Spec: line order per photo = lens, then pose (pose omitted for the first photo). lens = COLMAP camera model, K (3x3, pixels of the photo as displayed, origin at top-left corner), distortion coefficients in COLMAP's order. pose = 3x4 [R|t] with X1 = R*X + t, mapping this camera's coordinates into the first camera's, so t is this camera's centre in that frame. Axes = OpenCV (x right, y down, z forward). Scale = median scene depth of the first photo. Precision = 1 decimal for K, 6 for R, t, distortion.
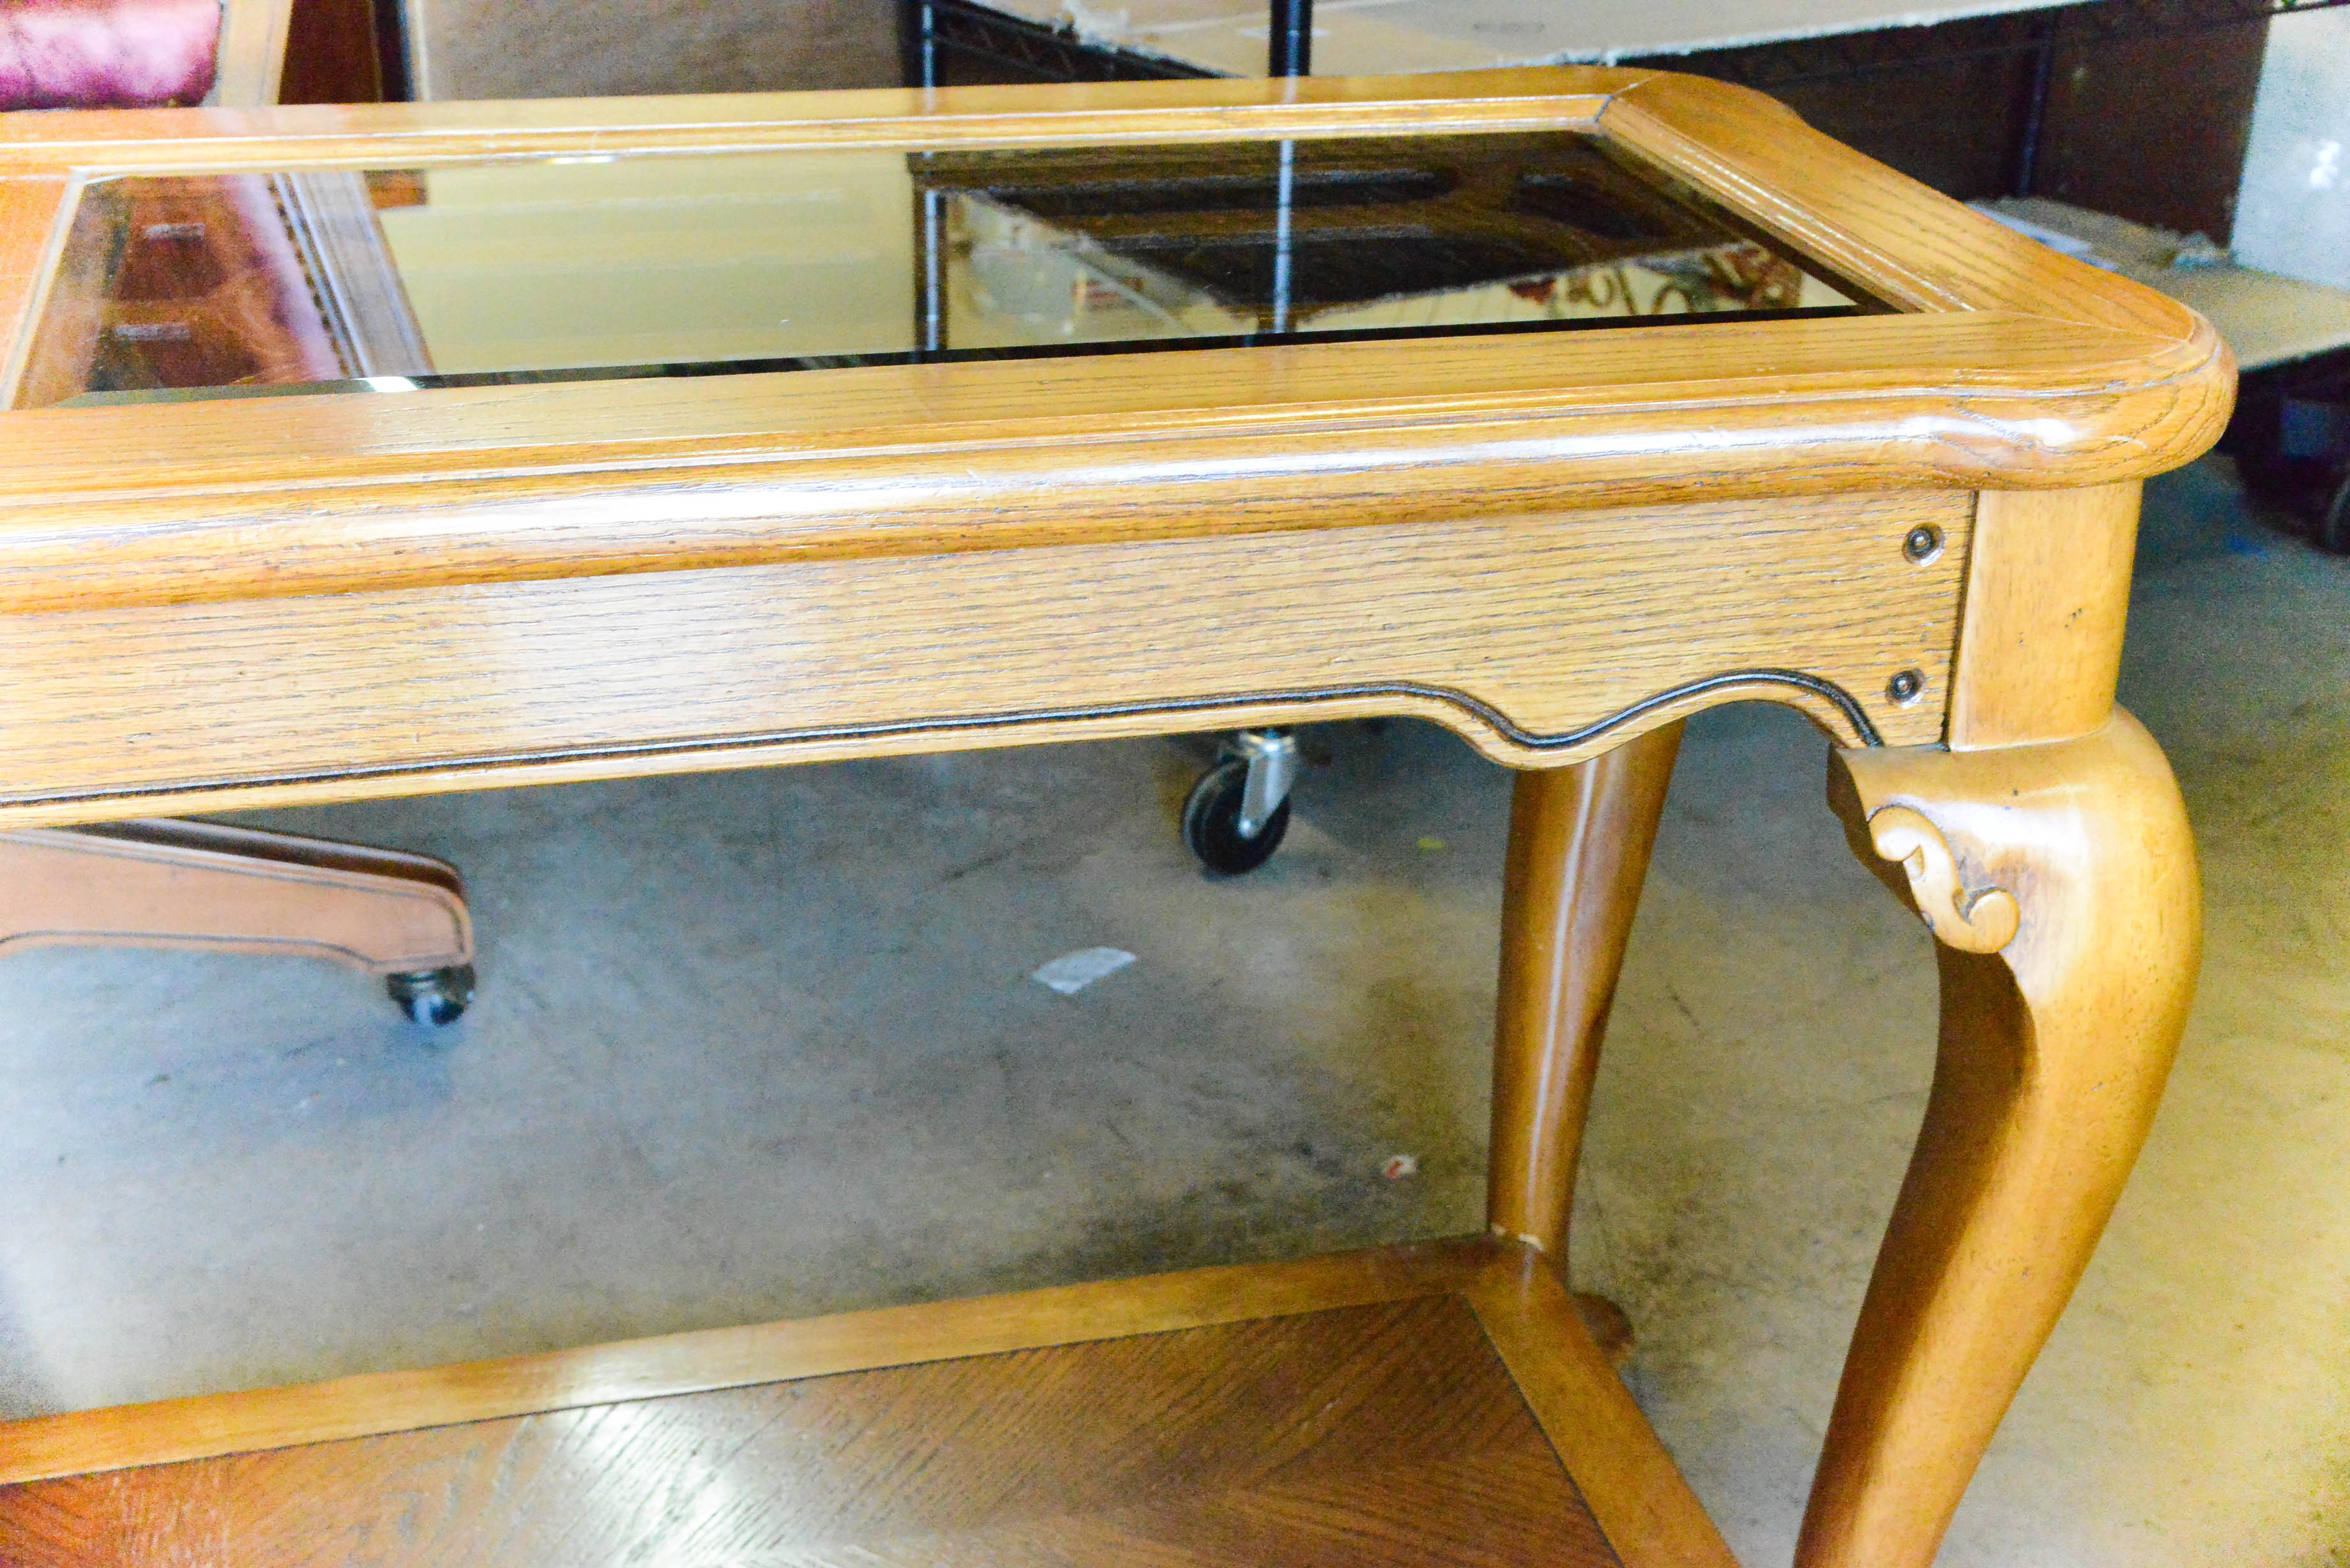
lens RADIAL K [[2945.5, 0, 1175.0], [0, 2945.5, 784.0], [0, 0, 1]] dist [0.014152, 0.035382]
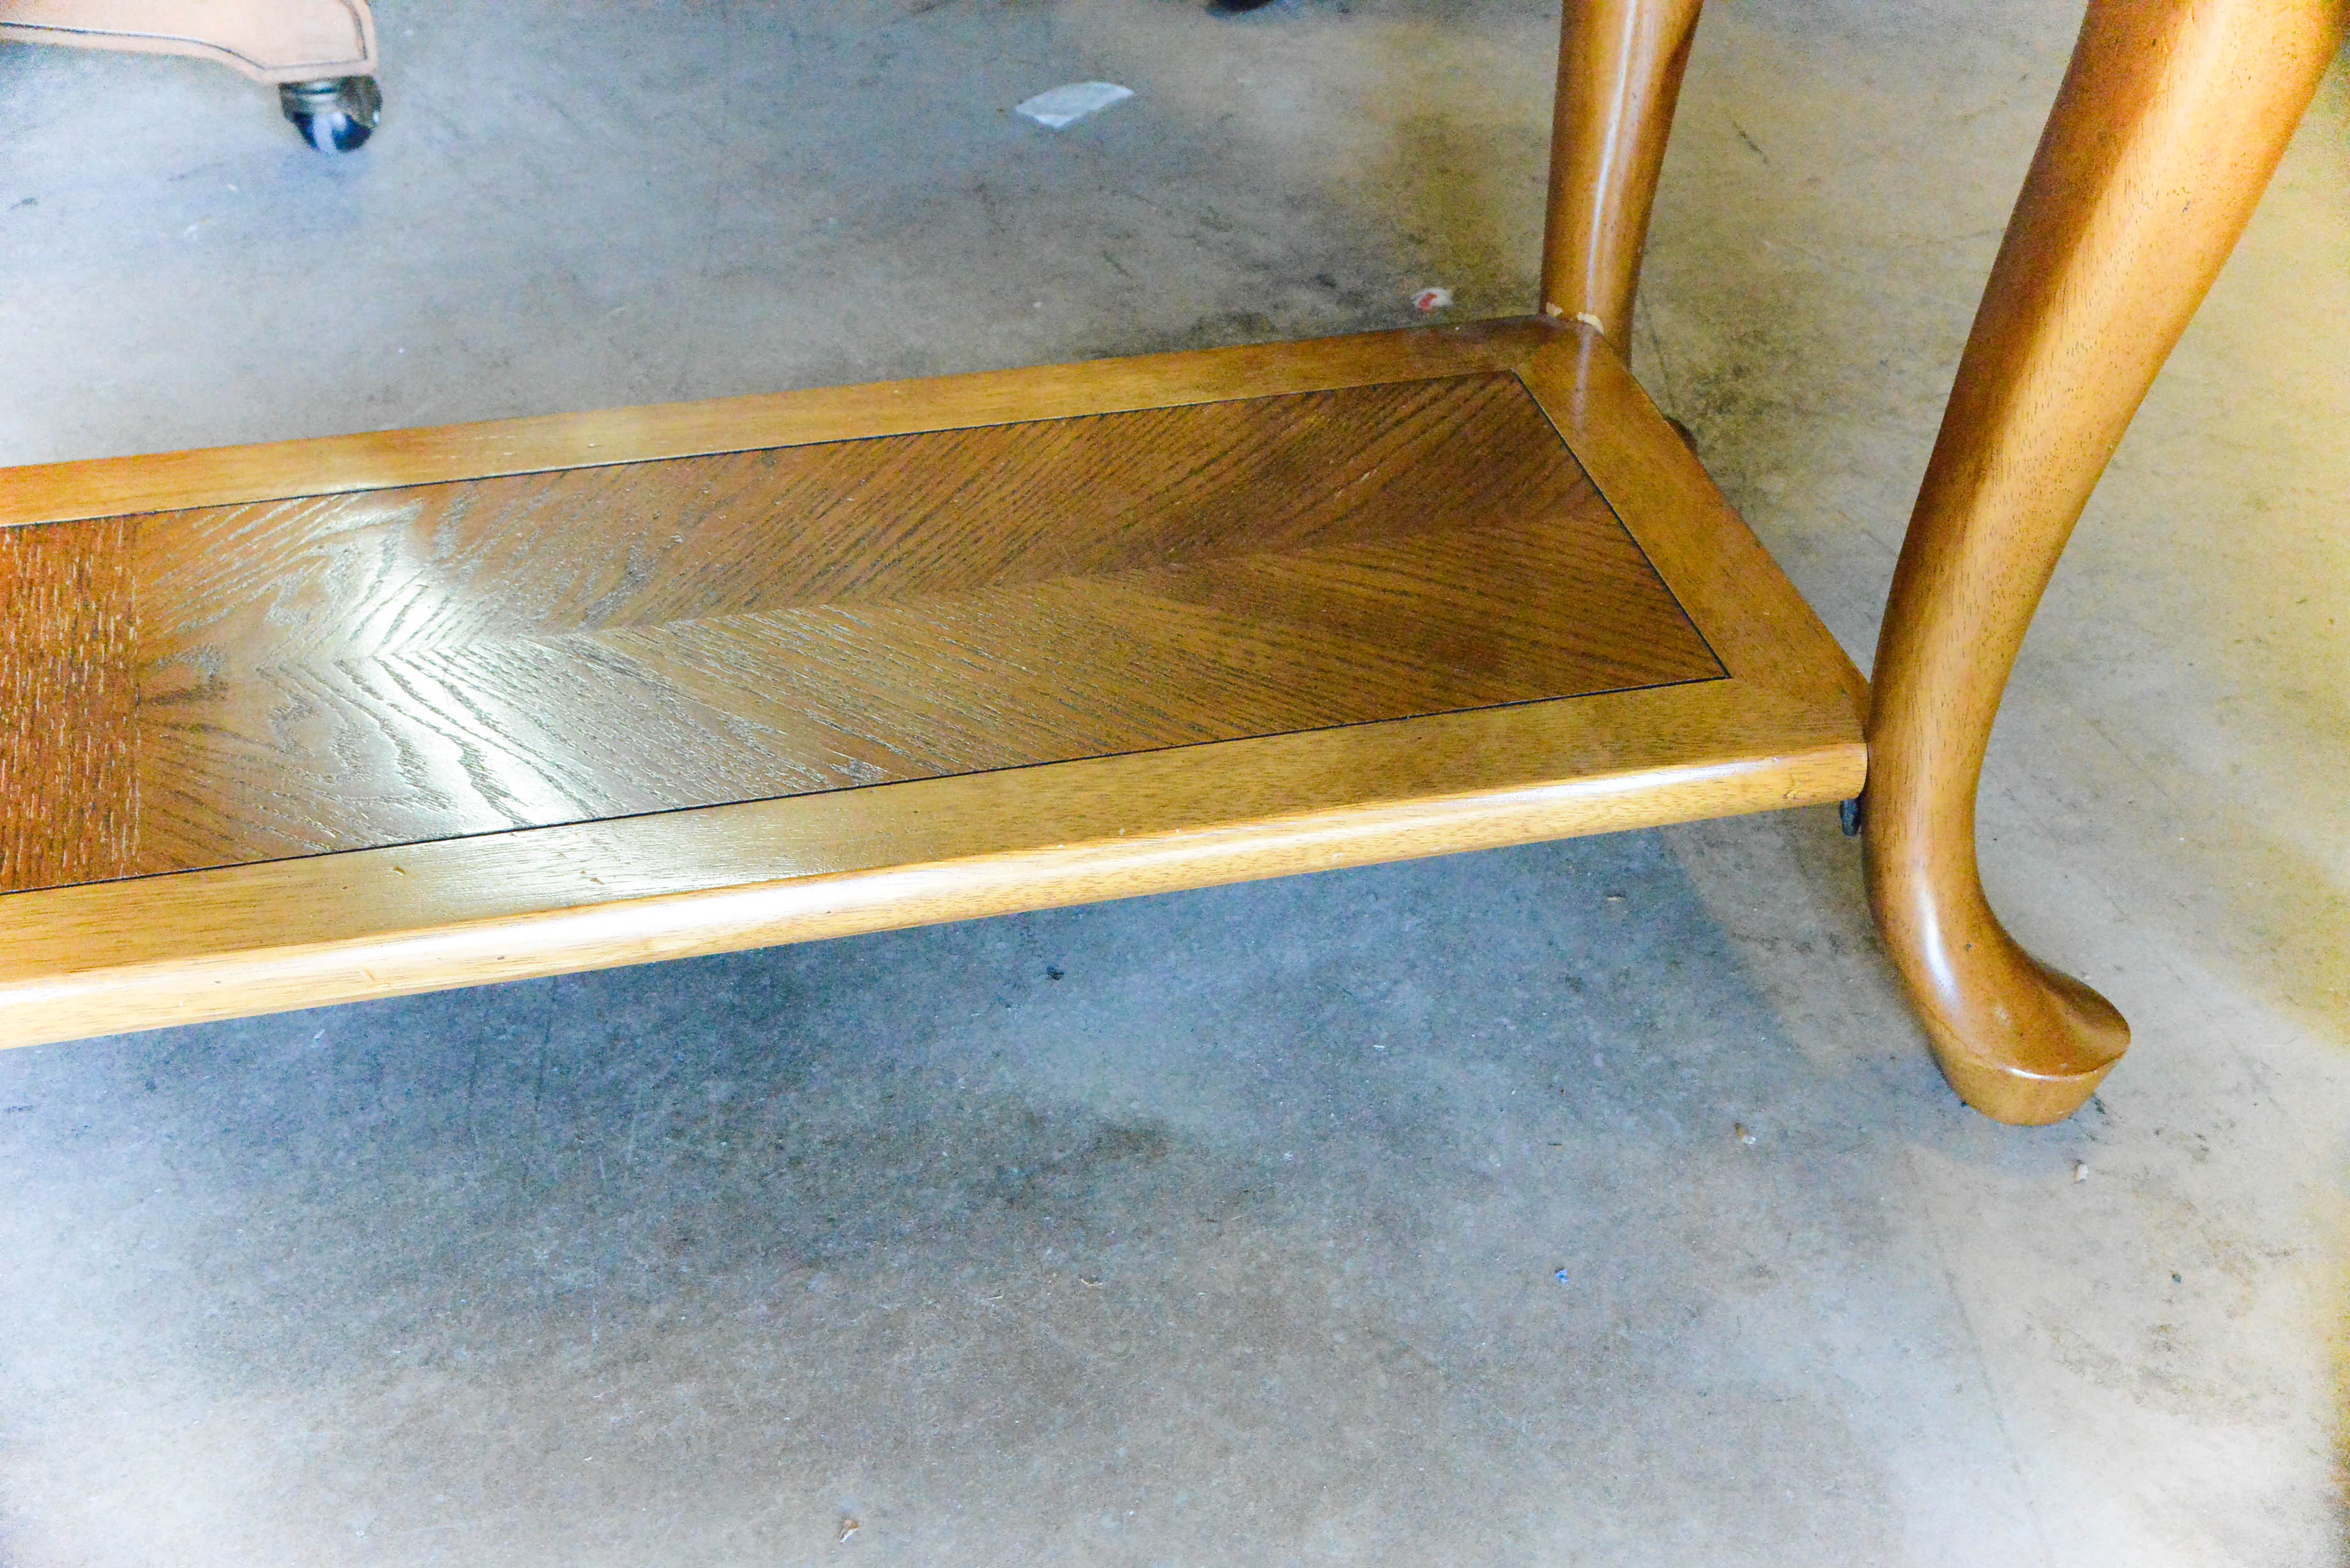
lens RADIAL K [[3190.6, 0, 1175.0], [0, 3190.6, 784.0], [0, 0, 1]] dist [0.037124, -0.028740]
pose [[0.999943, -0.000035, 0.010650, -0.013200], [-0.001976, 0.982010, 0.188816, 0.100329], [-0.010465, -0.188826, 0.981955, 0.027272]]
